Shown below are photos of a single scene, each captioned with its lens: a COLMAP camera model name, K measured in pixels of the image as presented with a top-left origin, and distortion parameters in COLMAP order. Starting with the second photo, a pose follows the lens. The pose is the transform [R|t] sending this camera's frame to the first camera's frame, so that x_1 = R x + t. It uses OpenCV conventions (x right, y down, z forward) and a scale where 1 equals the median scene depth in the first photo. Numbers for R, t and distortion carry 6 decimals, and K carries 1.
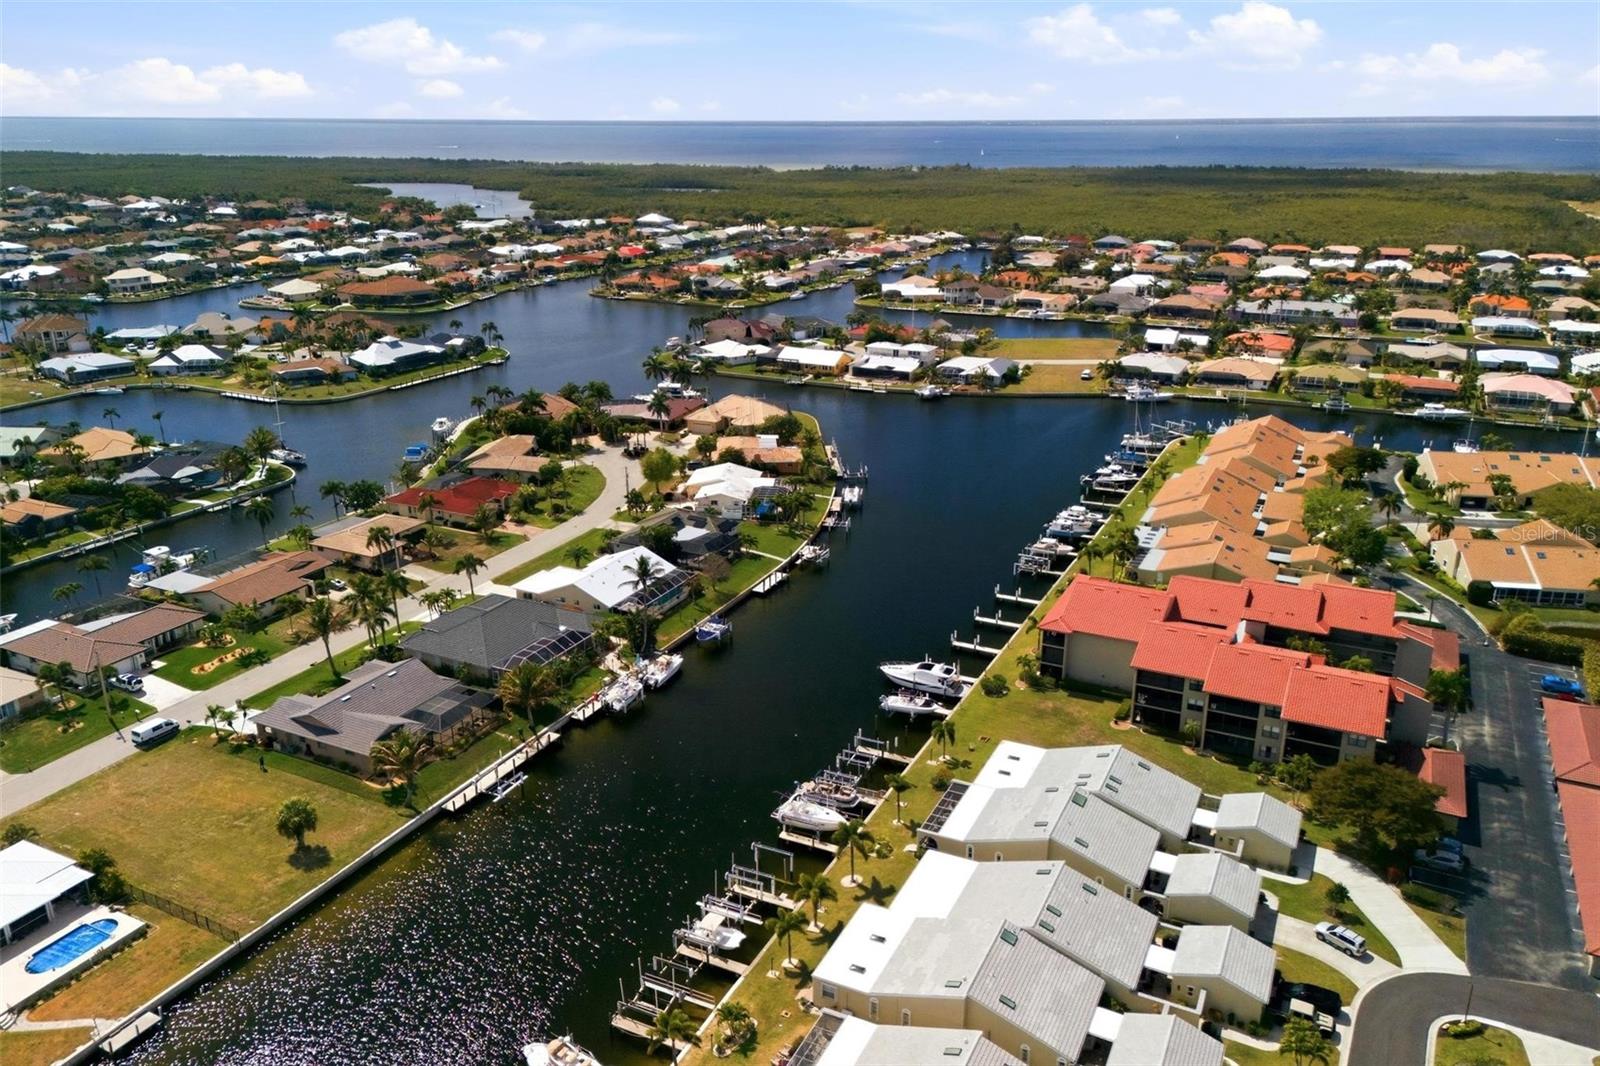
lens RADIAL K [[1188.6, 0, 815.5], [0, 1188.6, 529.8], [0, 0, 1]] dist [0.067530, -0.085854]
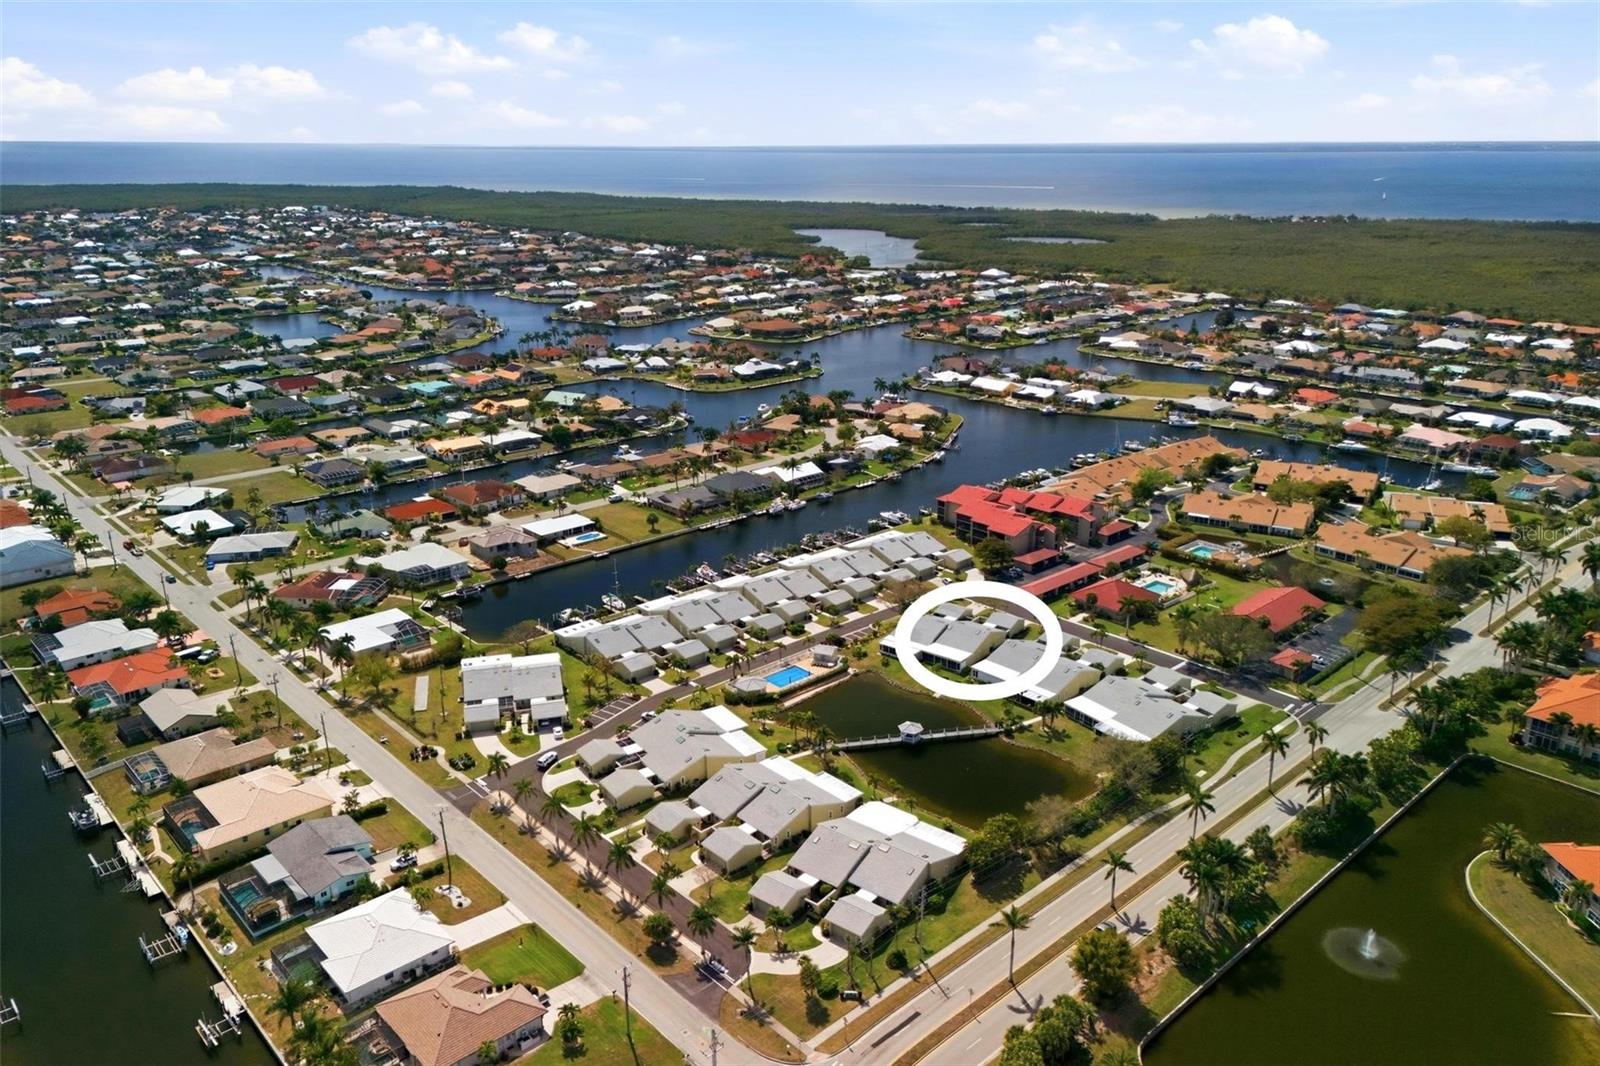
lens RADIAL K [[1148.0, 0, 776.9], [0, 1148.0, 538.0], [0, 0, 1]] dist [0.044976, -0.068236]
pose [[0.924140, 0.114406, -0.364524, 0.306464], [-0.116002, 0.993093, 0.017593, 0.064497], [0.364019, 0.026027, 0.931028, -0.528576]]
